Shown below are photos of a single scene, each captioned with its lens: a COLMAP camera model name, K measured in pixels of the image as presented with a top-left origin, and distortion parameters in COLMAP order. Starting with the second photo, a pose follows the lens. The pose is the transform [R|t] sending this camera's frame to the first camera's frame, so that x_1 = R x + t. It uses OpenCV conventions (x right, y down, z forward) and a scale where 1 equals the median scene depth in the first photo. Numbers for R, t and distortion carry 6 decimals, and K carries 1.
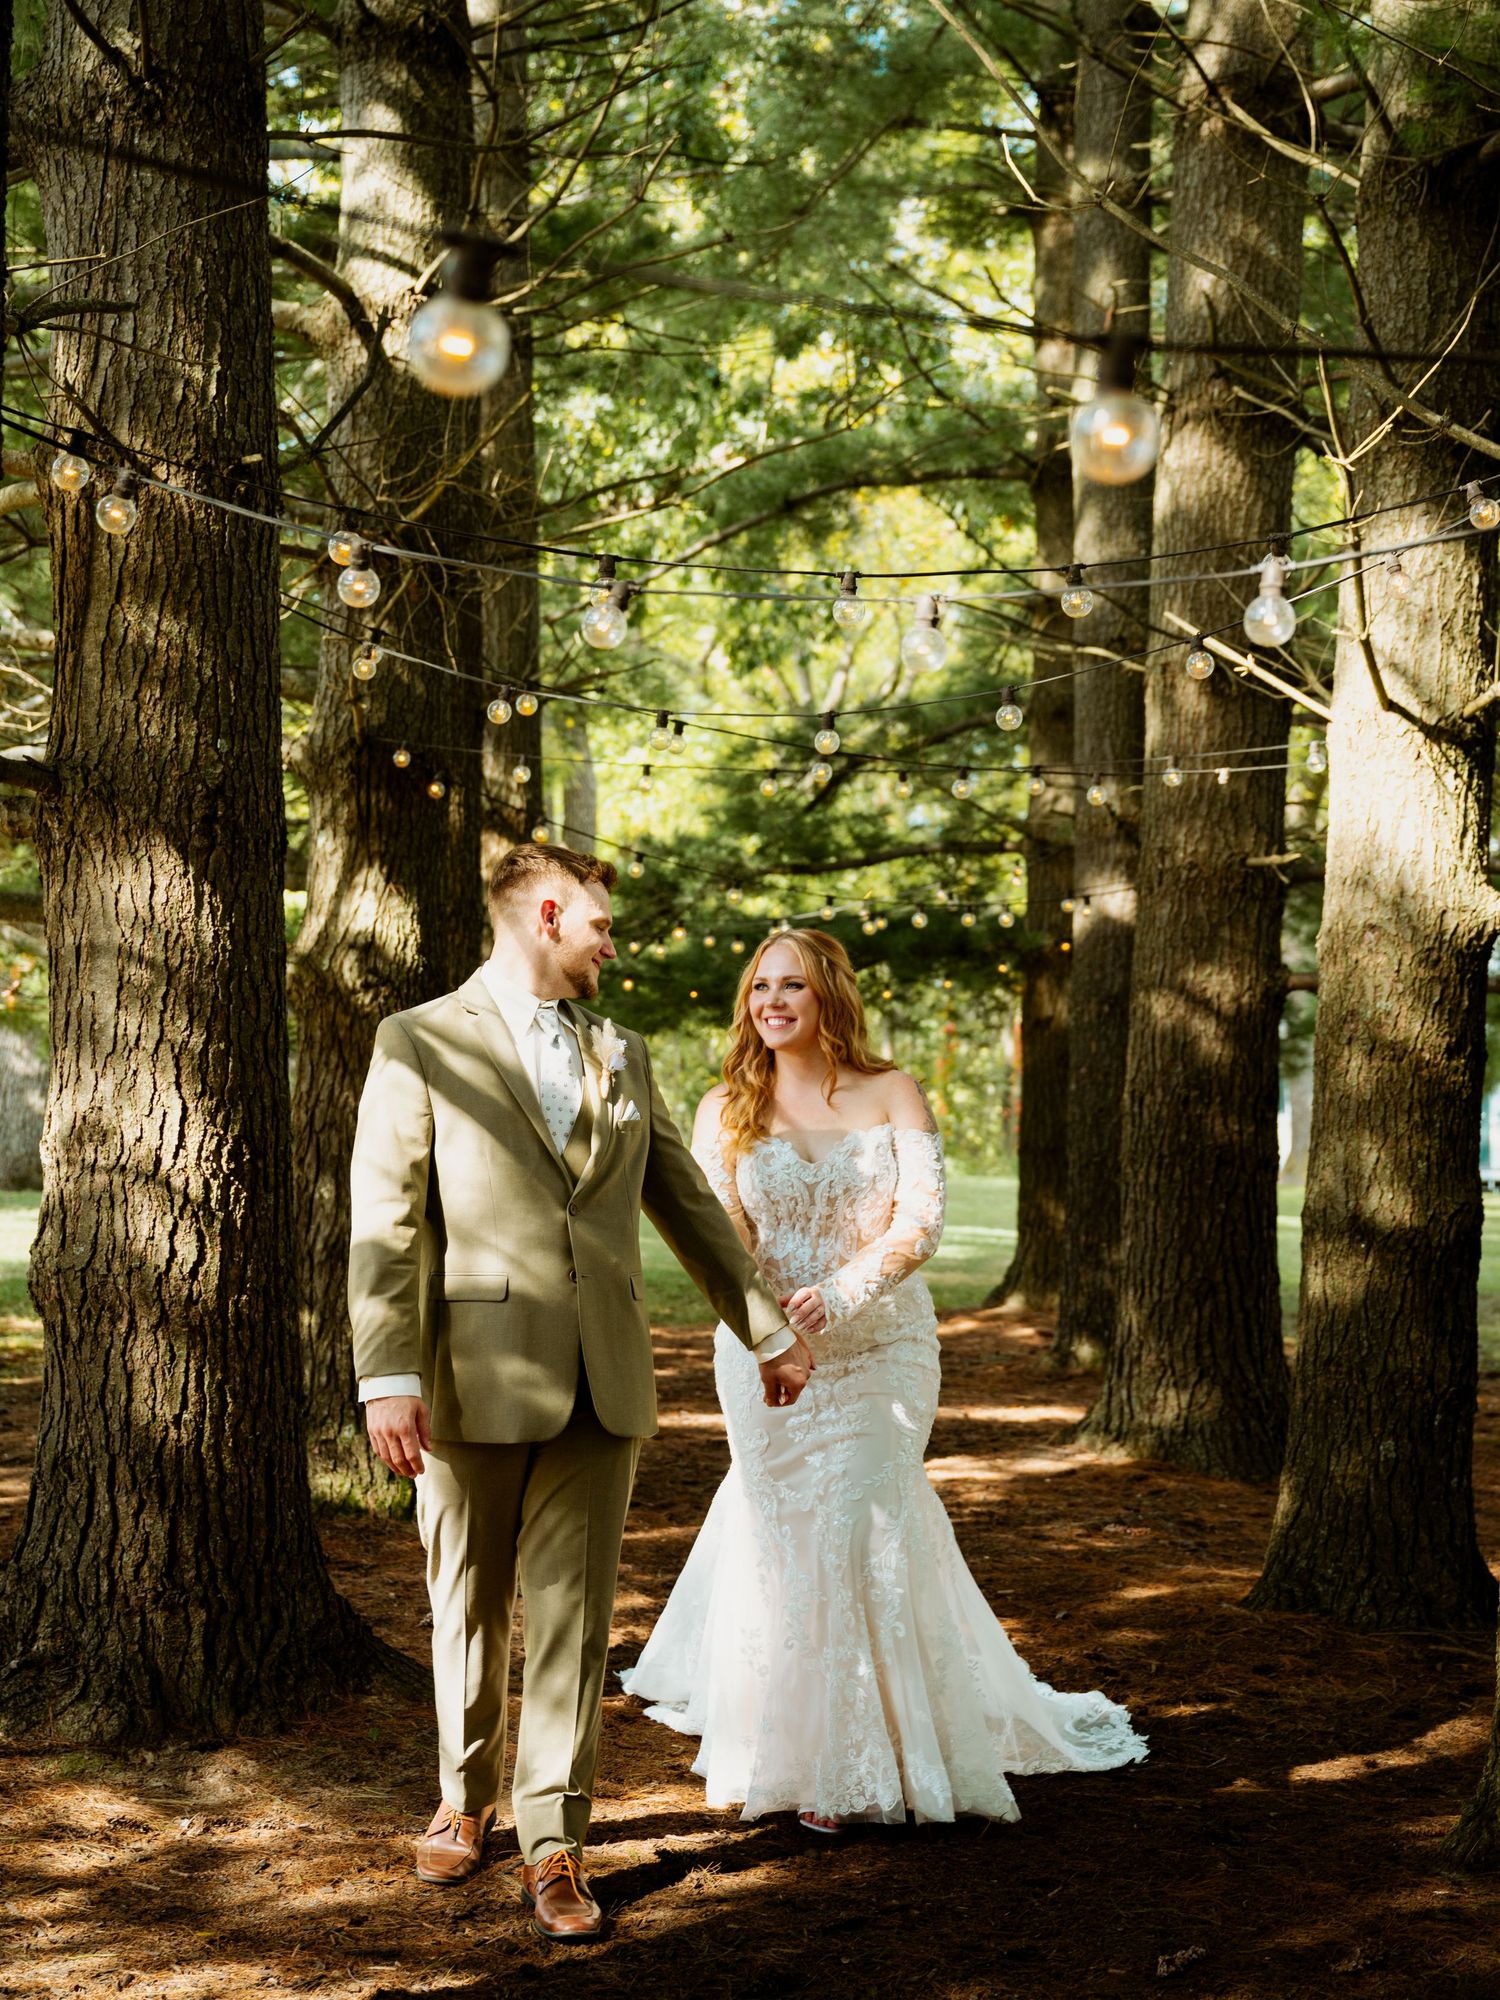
lens RADIAL K [[2797.7, 0, 746.1], [0, 2797.7, 958.4], [0, 0, 1]] dist [-0.004647, 0.032654]
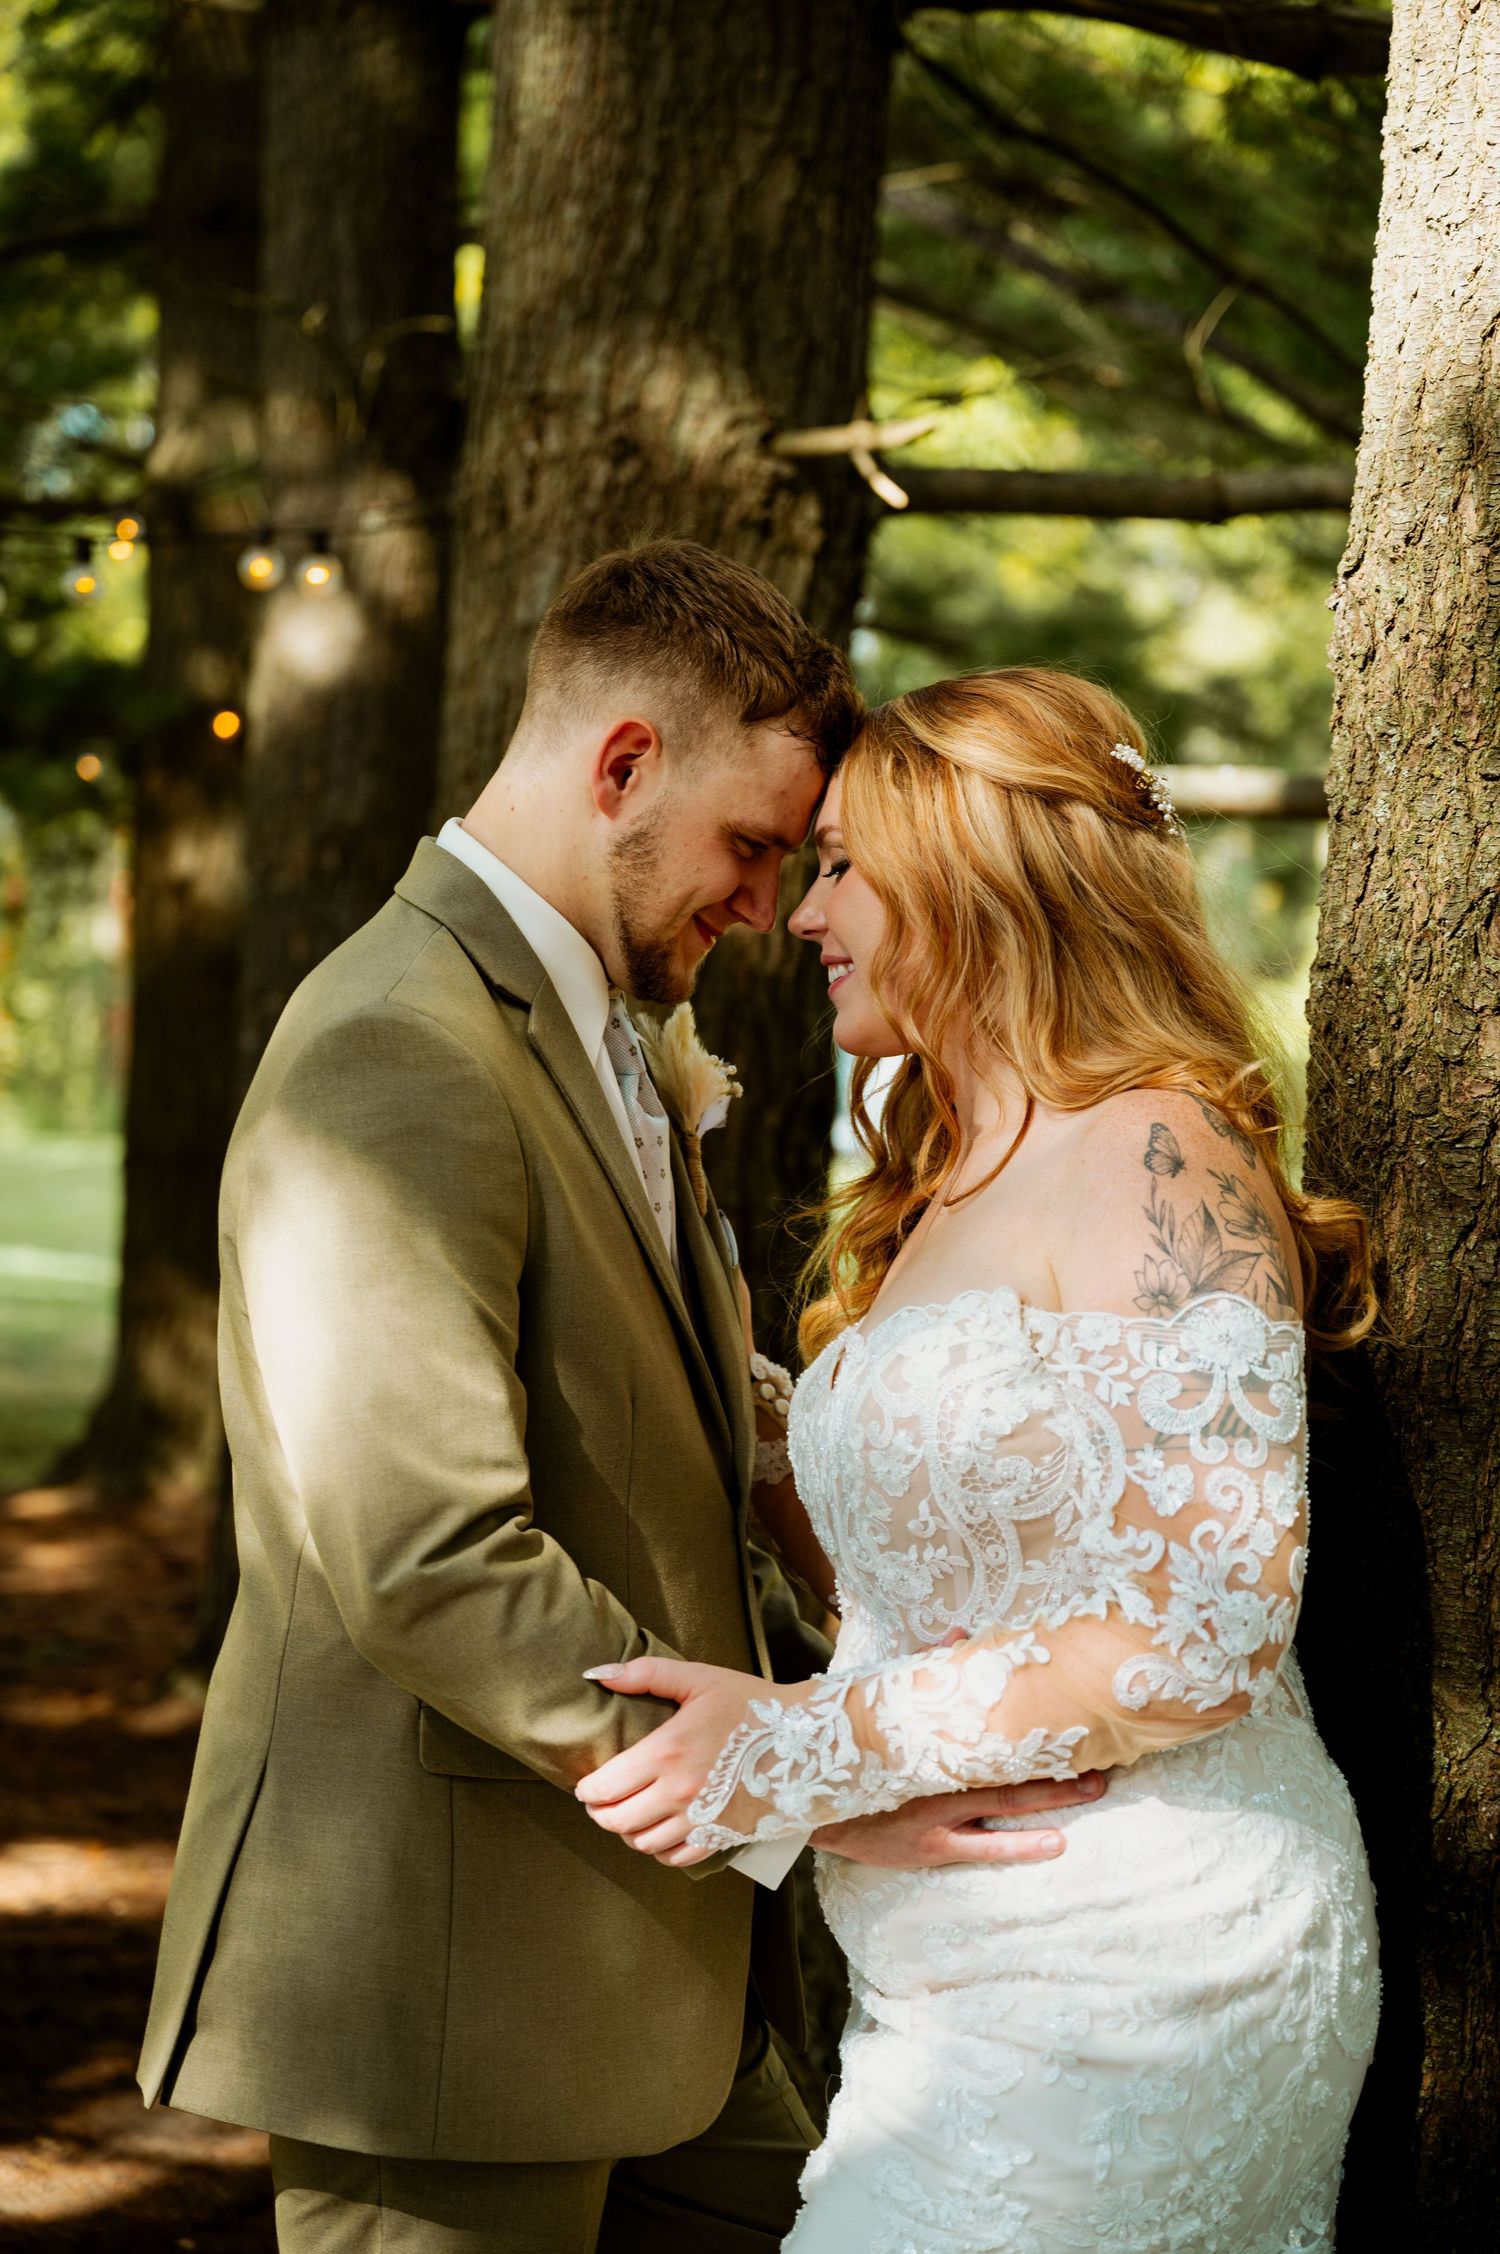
lens RADIAL K [[4090.5, 0, 761.6], [0, 4090.5, 1154.6], [0, 0, 1]] dist [-0.016857, 0.108386]
pose [[0.969067, 0.001897, 0.246792, 0.050557], [-0.023522, 0.996128, 0.084708, 0.010929], [-0.245676, -0.087892, 0.965359, 0.496898]]
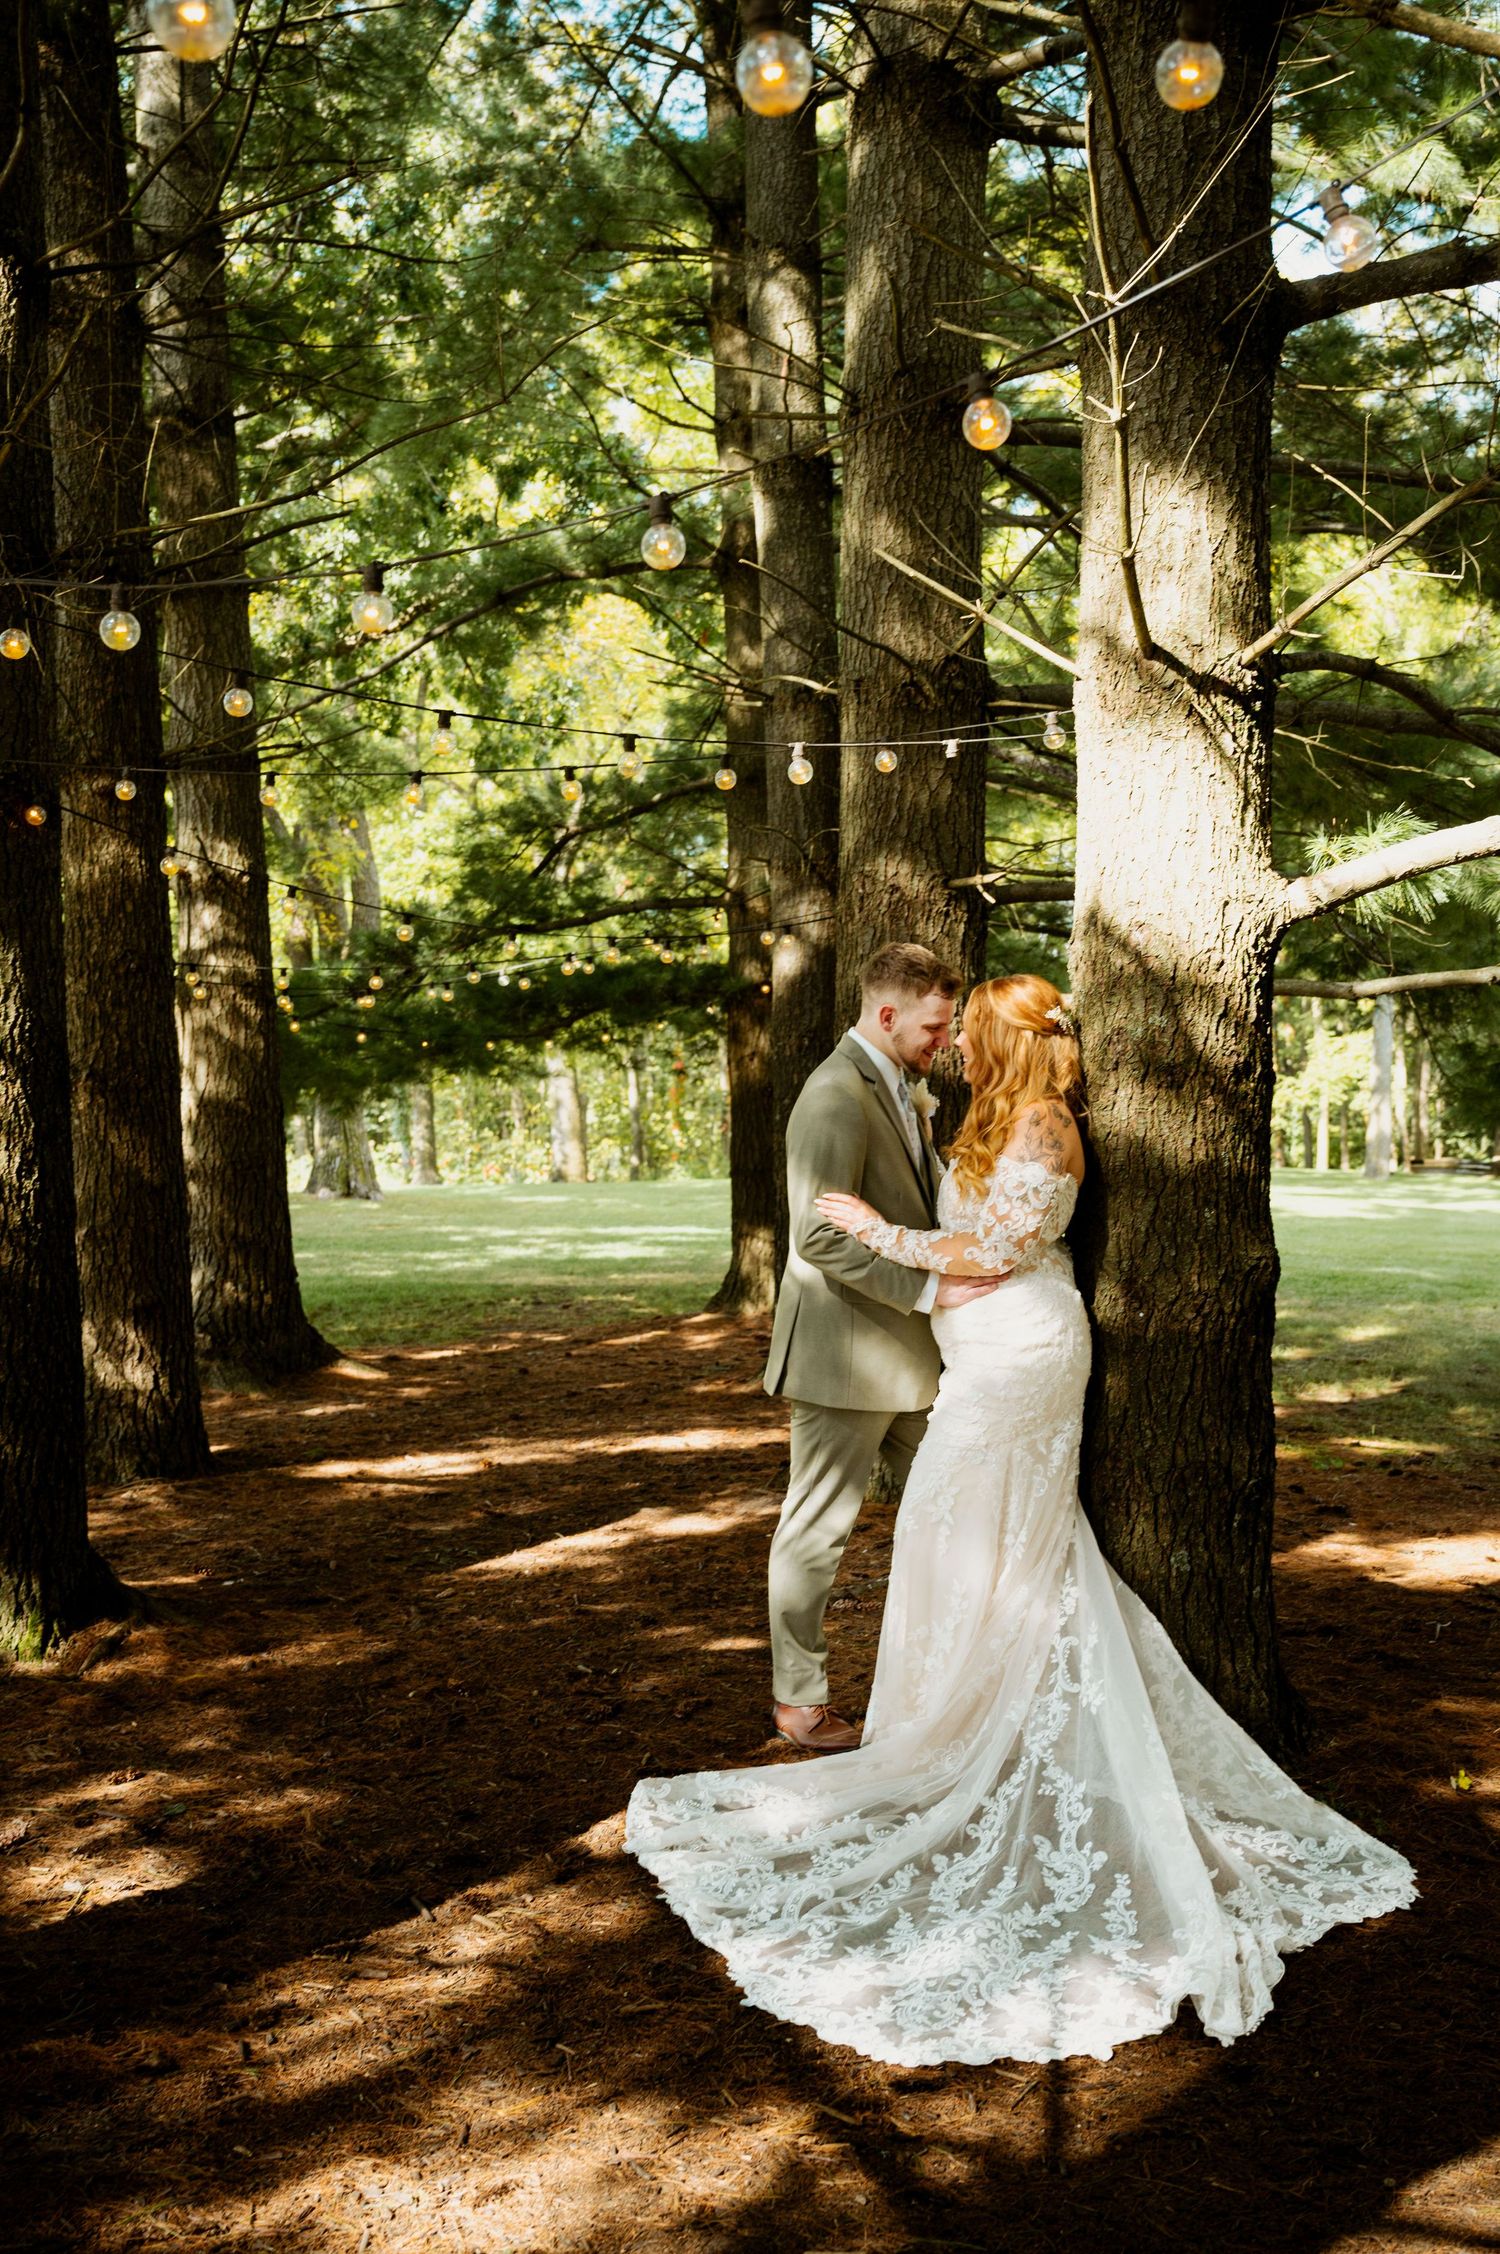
lens RADIAL K [[1962.3, 0, 777.3], [0, 1962.3, 1164.1], [0, 0, 1]] dist [-0.000408, 0.001415]
pose [[0.992089, -0.045353, 0.117059, 0.036197], [0.036441, 0.996351, 0.077186, 0.007629], [-0.120133, -0.072309, 0.990121, 0.328777]]
